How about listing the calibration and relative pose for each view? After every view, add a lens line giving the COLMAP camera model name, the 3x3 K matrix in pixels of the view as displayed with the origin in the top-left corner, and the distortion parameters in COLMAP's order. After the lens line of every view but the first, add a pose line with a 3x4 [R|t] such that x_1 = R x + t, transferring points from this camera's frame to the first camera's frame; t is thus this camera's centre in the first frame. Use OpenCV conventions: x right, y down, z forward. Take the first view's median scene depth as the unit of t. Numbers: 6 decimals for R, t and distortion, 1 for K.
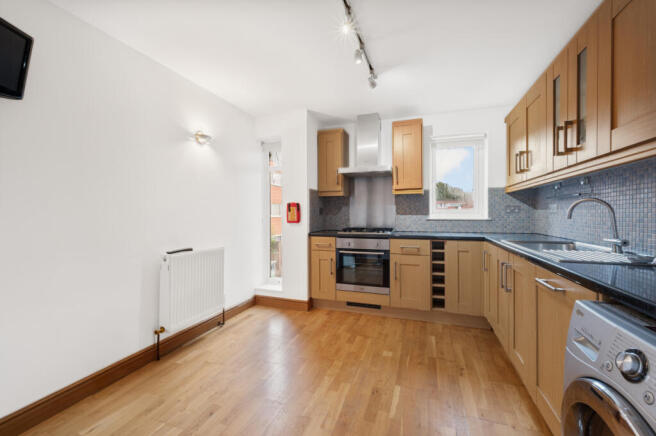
lens RADIAL K [[265.7, 0, 328.0], [0, 265.7, 218.0], [0, 0, 1]] dist [-0.000101, -0.000011]
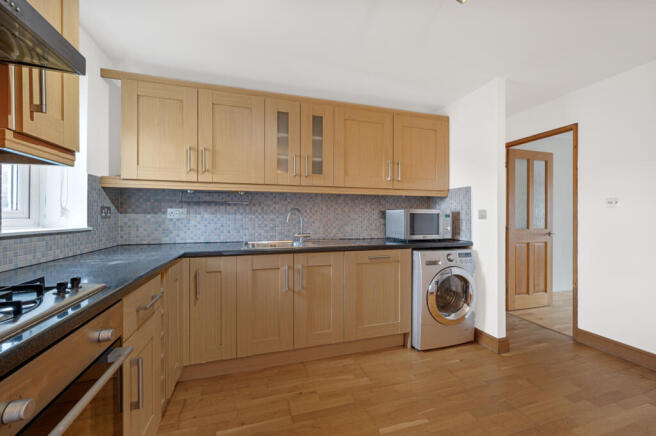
lens RADIAL K [[263.6, 0, 328.0], [0, 263.6, 218.0], [0, 0, 1]] dist [0.000403, 0.000074]
pose [[-0.604087, 0.004781, 0.796904, -0.234400], [0.014795, 0.999877, 0.005217, -0.019794], [-0.796781, 0.014942, -0.604084, 1.327996]]
